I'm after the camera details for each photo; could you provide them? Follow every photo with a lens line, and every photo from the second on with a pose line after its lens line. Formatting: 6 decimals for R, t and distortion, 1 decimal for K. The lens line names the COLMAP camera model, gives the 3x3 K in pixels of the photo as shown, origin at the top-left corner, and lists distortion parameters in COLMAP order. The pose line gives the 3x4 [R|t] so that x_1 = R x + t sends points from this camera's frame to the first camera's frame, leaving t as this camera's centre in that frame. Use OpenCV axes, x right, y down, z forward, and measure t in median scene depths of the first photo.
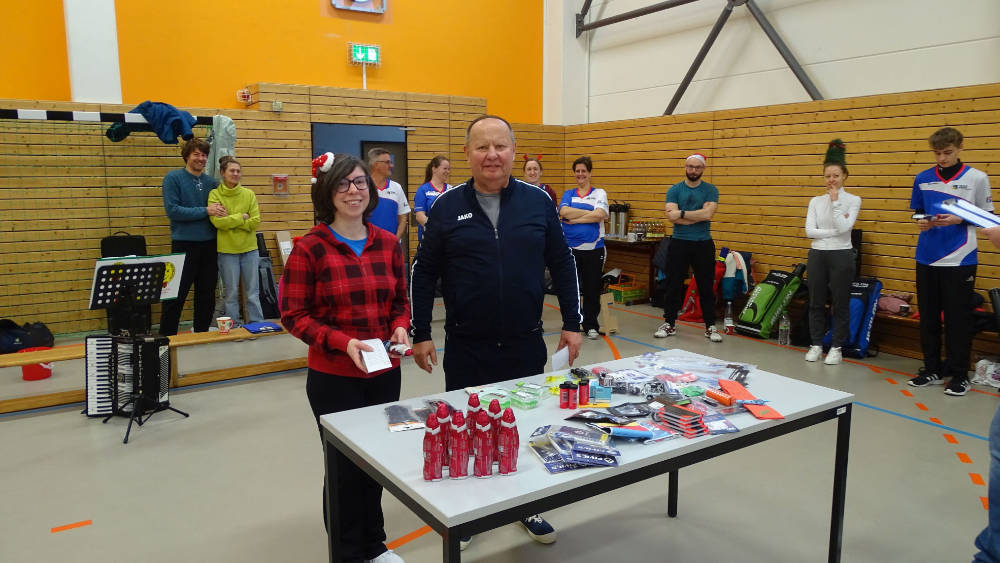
lens RADIAL K [[721.2, 0, 500.0], [0, 721.2, 281.5], [0, 0, 1]] dist [-0.004978, -0.002711]
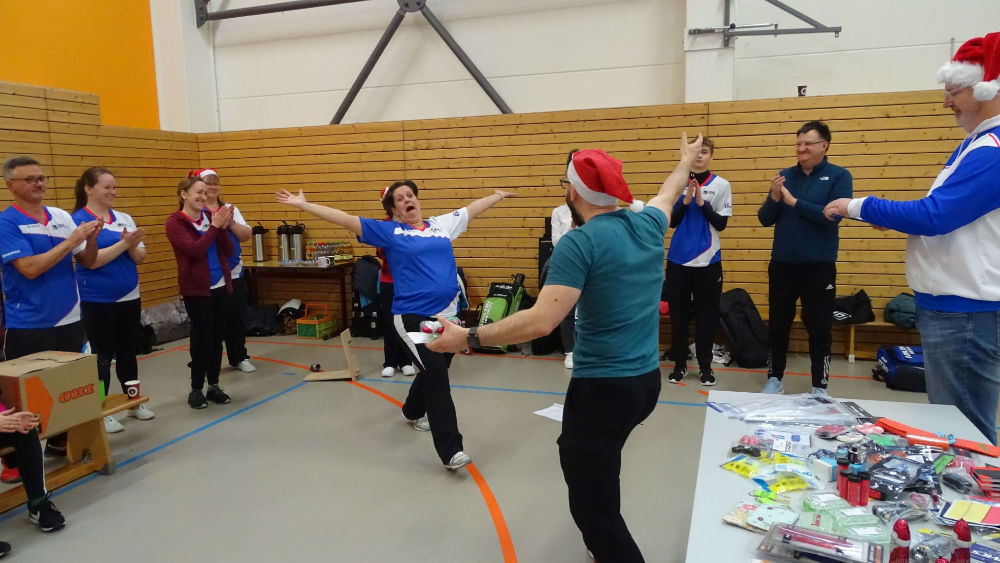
lens RADIAL K [[705.1, 0, 515.0], [0, 705.1, 284.4], [0, 0, 1]] dist [-0.005073, -0.003581]
pose [[0.781239, -0.103710, 0.615556, -0.300651], [0.111986, 0.993389, 0.025240, -0.053493], [-0.614105, 0.049215, 0.787688, 0.334888]]
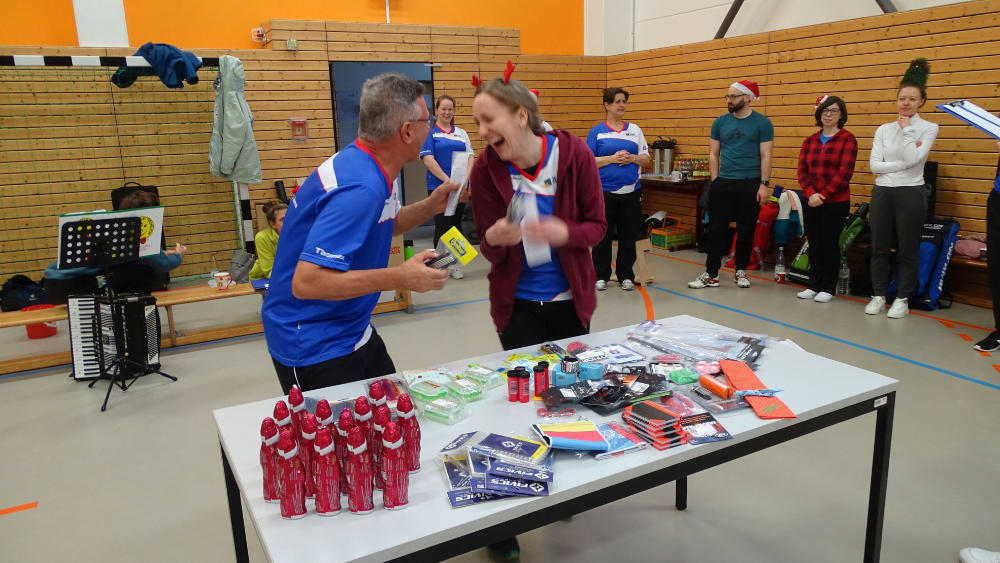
lens RADIAL K [[719.9, 0, 502.0], [0, 719.9, 278.3], [0, 0, 1]] dist [-0.002760, -0.001607]
pose [[0.996068, -0.009302, -0.088101, 0.075791], [0.016083, 0.996934, 0.076570, -0.010491], [0.087119, -0.077686, 0.993164, 0.113425]]
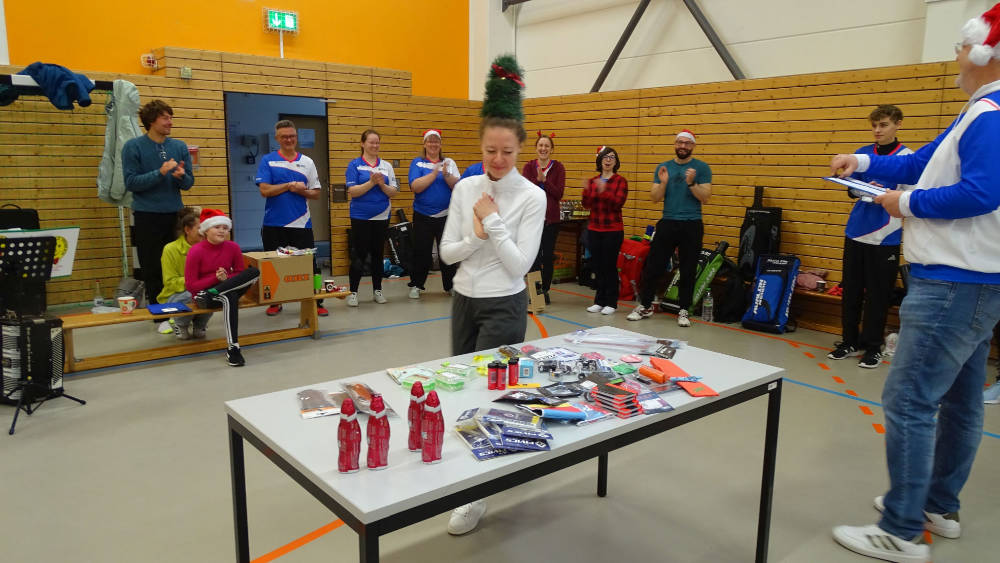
lens RADIAL K [[719.9, 0, 502.0], [0, 719.9, 278.3], [0, 0, 1]] dist [-0.002760, -0.001607]
pose [[0.994538, -0.003362, 0.104321, 0.001909], [0.000901, 0.999720, 0.023630, 0.004482], [-0.104372, -0.023407, 0.994263, 0.034255]]
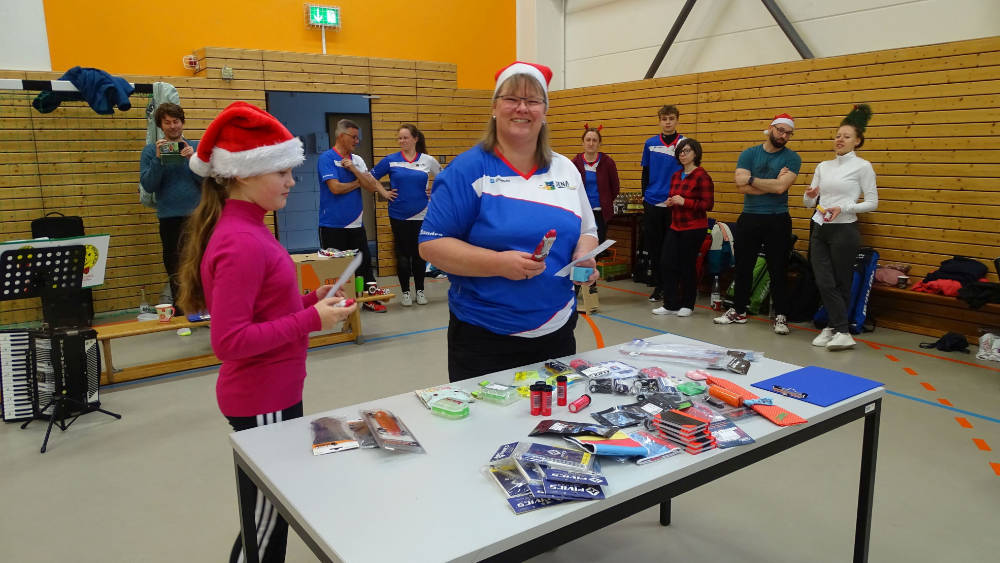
lens RADIAL K [[723.2, 0, 501.4], [0, 723.2, 285.2], [0, 0, 1]] dist [0.005917, -0.052900]
pose [[0.999386, -0.019118, 0.029357, 0.014937], [0.018020, 0.999144, 0.037226, -0.000377], [-0.030043, -0.036674, 0.998876, 0.101031]]
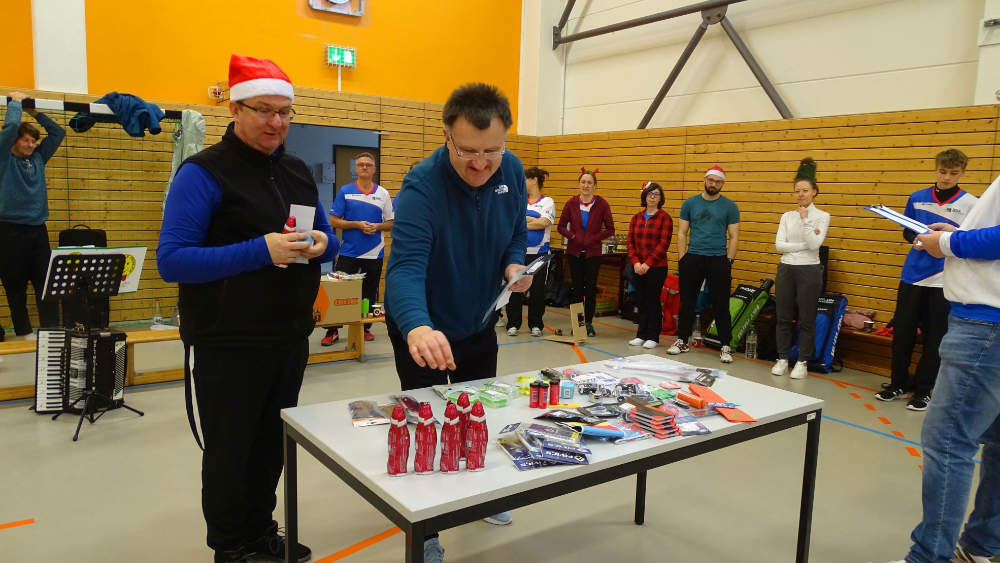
lens RADIAL K [[719.9, 0, 502.0], [0, 719.9, 278.3], [0, 0, 1]] dist [-0.002760, -0.001607]
pose [[0.998562, 0.029598, 0.044701, -0.001575], [-0.028601, 0.999332, -0.022770, 0.012569], [-0.045345, 0.021459, 0.998741, 0.012257]]
